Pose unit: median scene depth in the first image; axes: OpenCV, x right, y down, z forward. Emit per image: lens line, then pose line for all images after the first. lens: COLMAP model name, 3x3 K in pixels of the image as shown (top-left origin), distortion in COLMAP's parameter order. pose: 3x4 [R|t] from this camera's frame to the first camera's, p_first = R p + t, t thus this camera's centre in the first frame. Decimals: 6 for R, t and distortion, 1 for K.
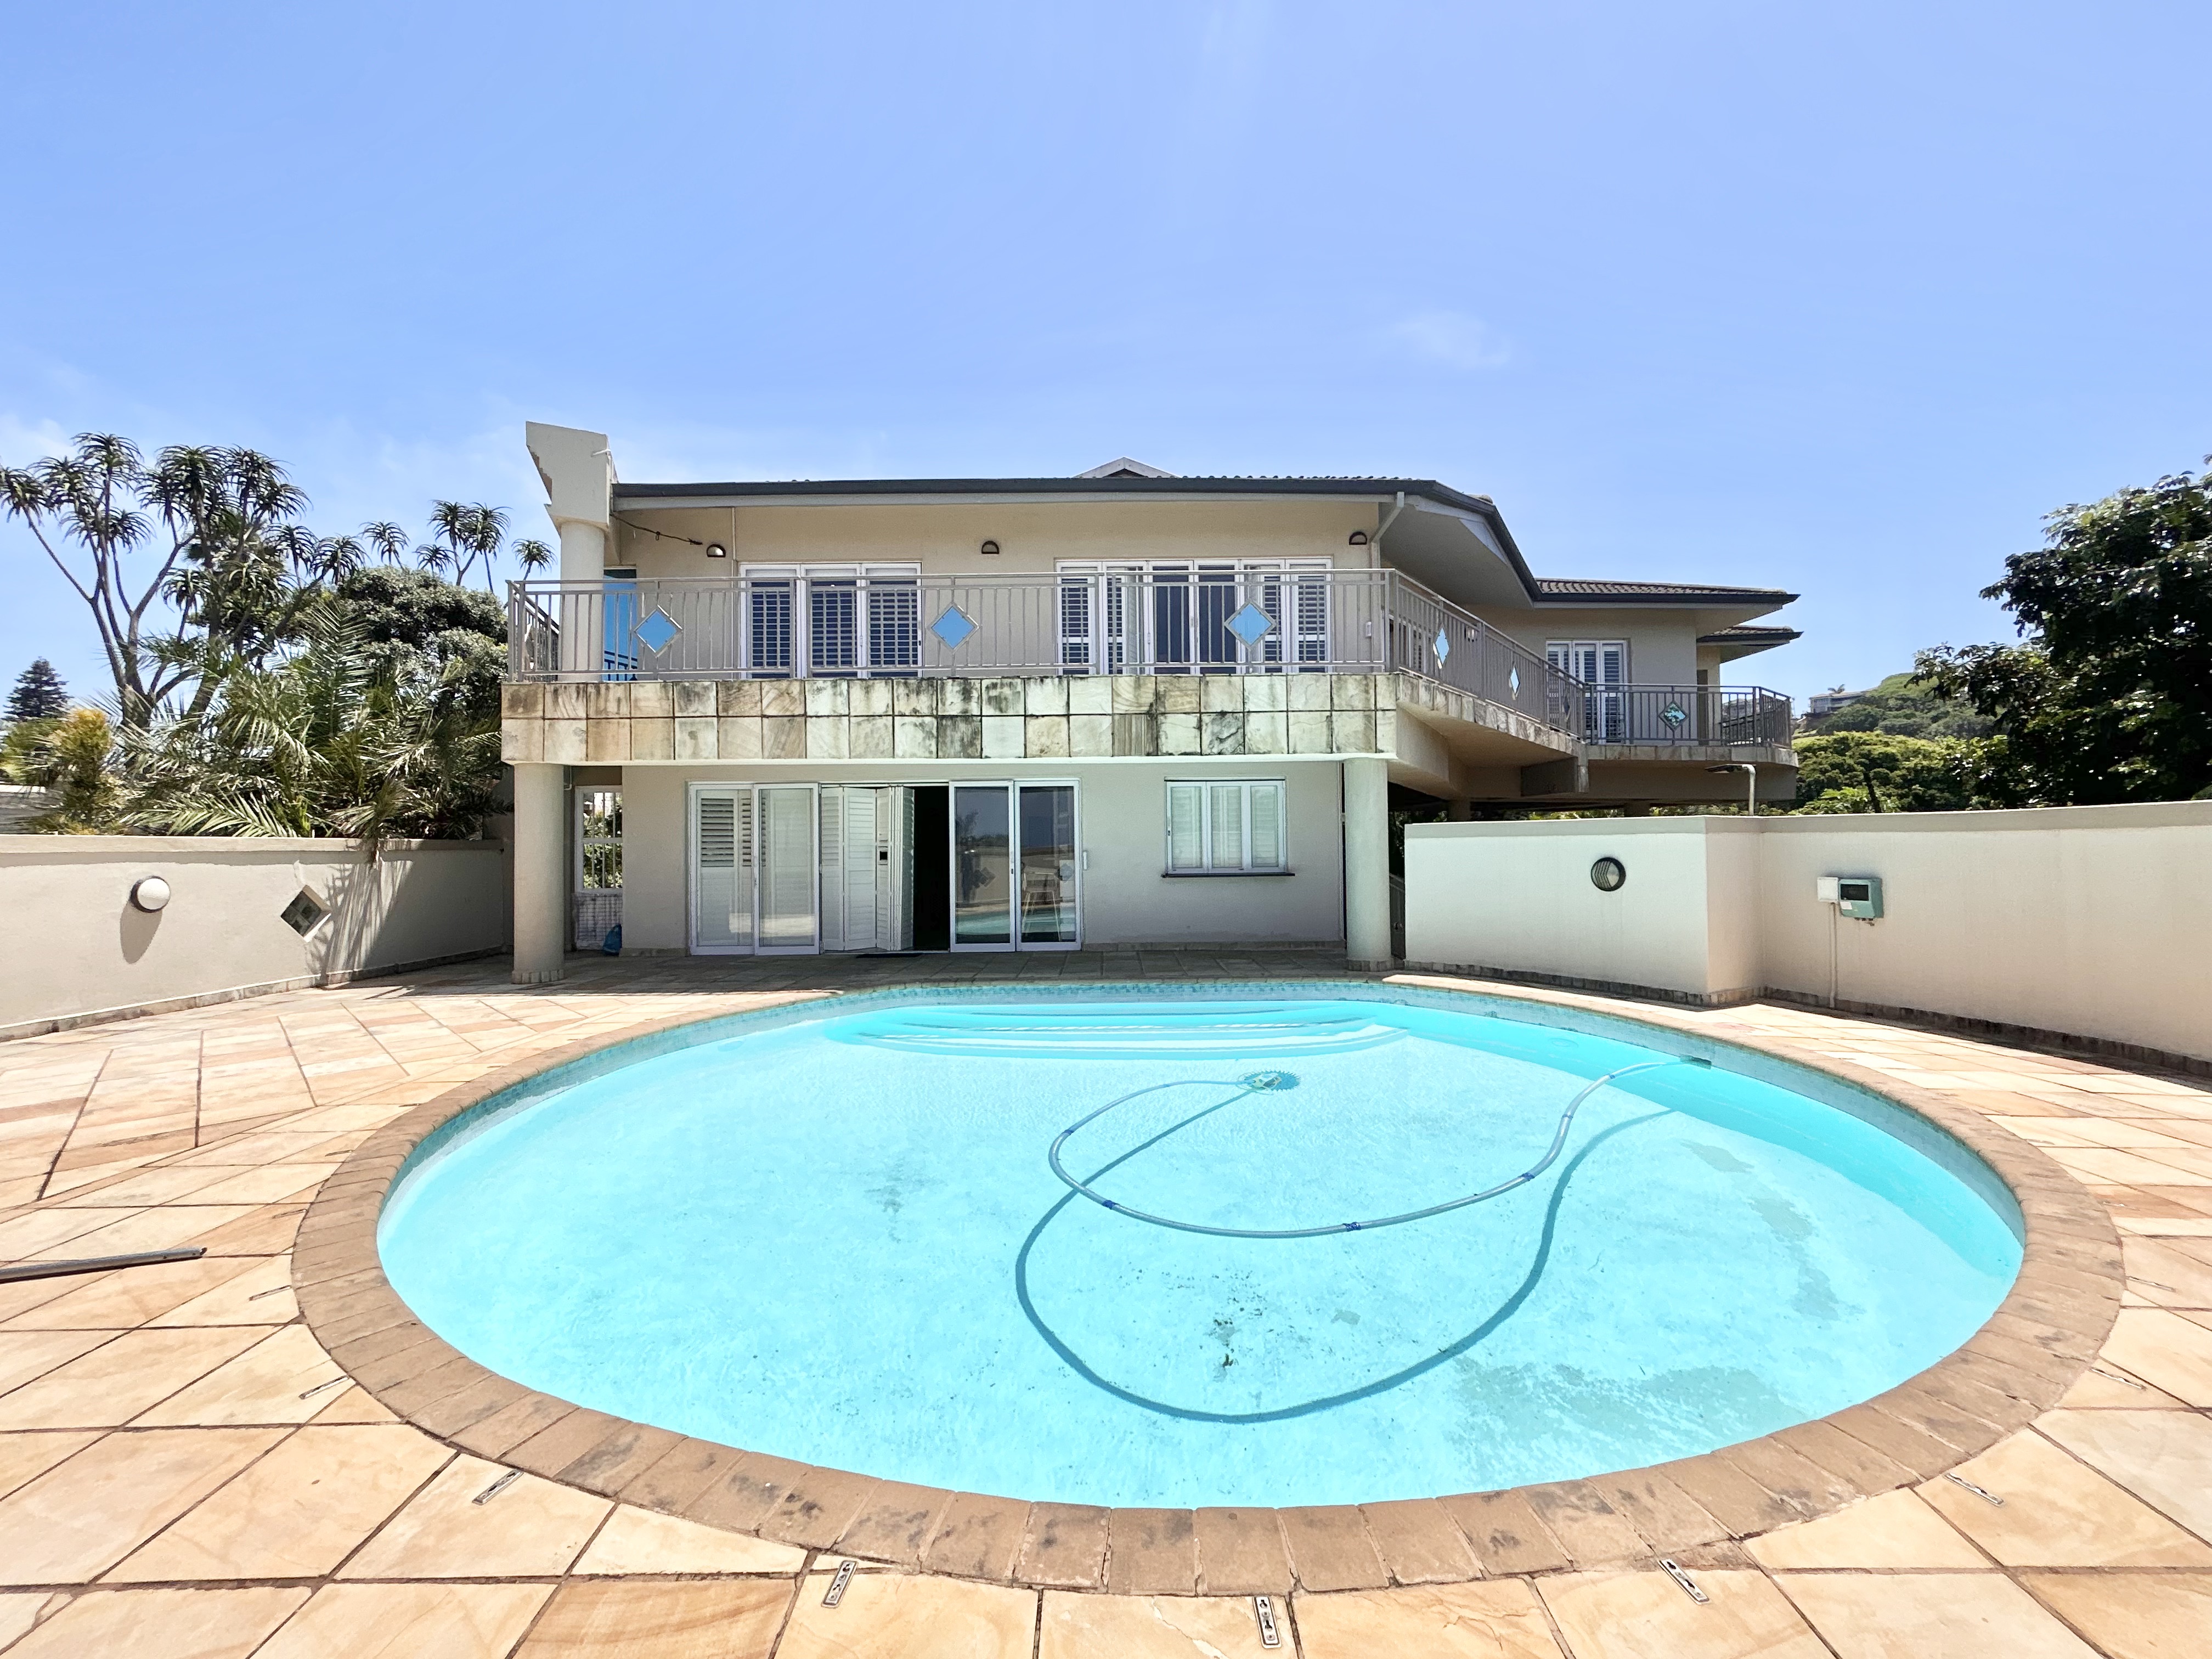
lens RADIAL K [[885.1, 0, 1099.4], [0, 885.1, 825.5], [0, 0, 1]] dist [-0.002929, -0.000003]
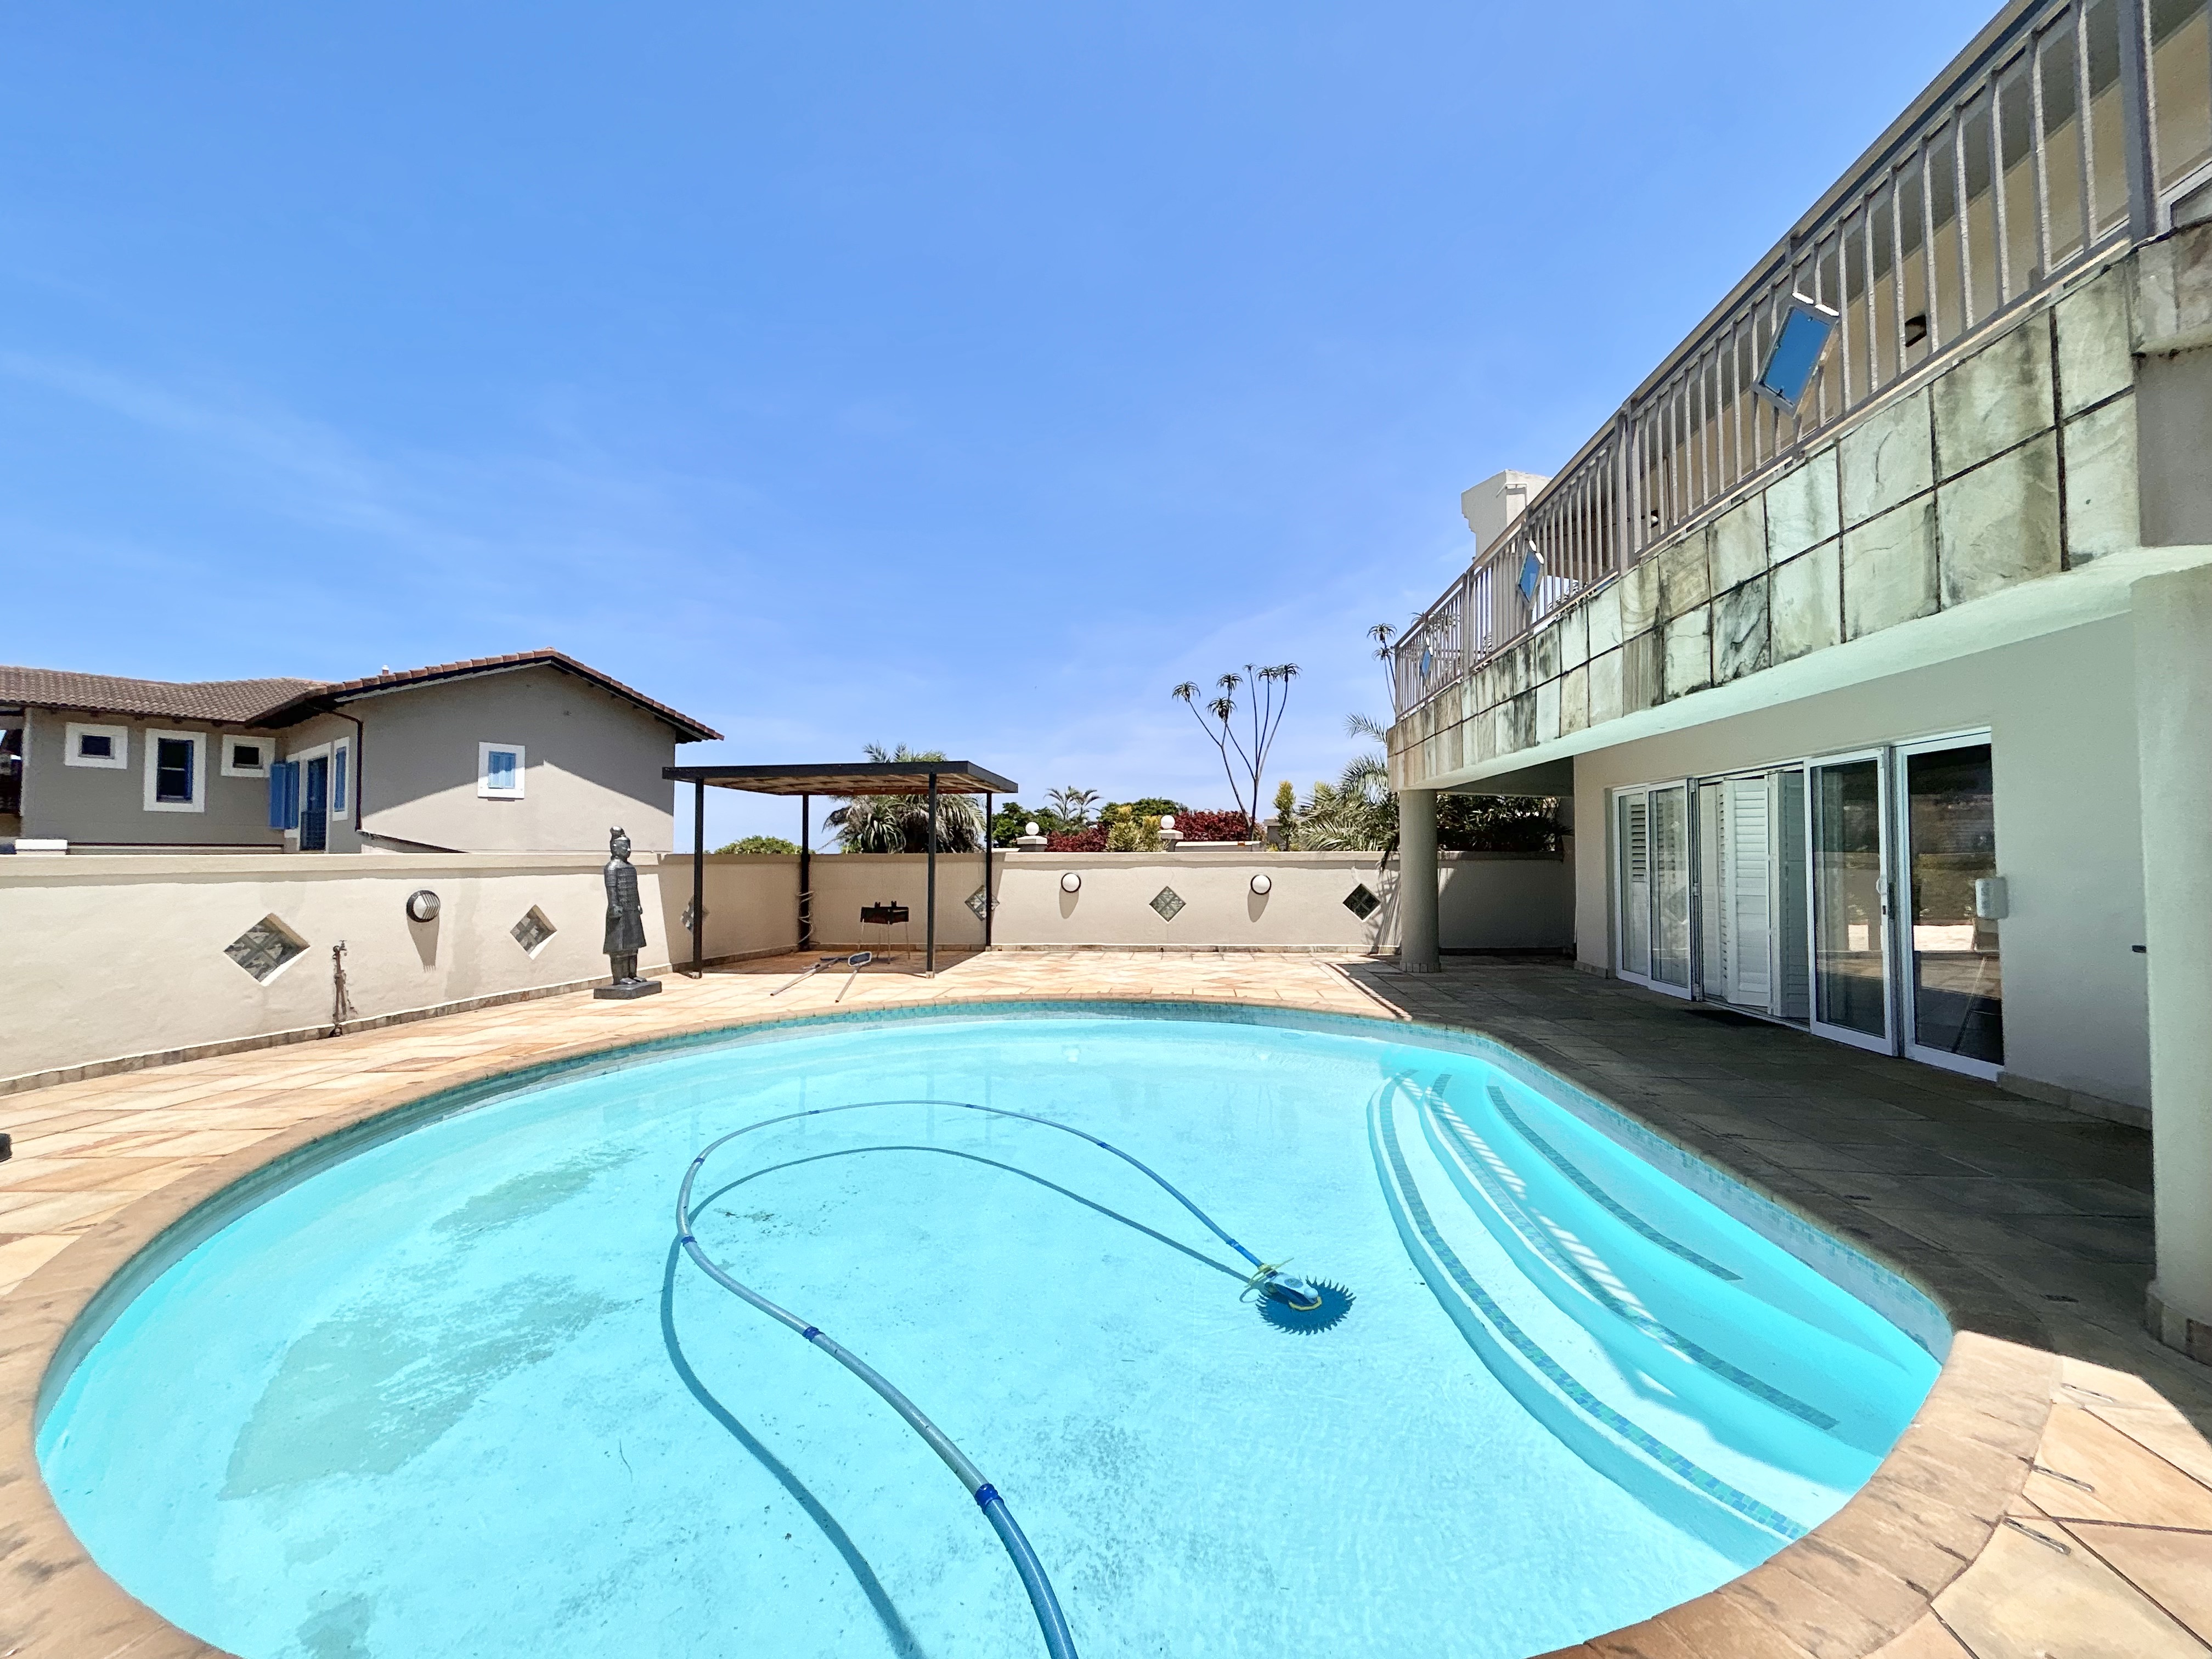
lens RADIAL K [[885.1, 0, 1092.0], [0, 885.1, 828.1], [0, 0, 1]] dist [-0.002929, -0.000003]
pose [[-0.086148, -0.025800, -0.995948, 0.624229], [0.010789, 0.999582, -0.026827, 0.006827], [0.996224, -0.013057, -0.085833, 0.705056]]
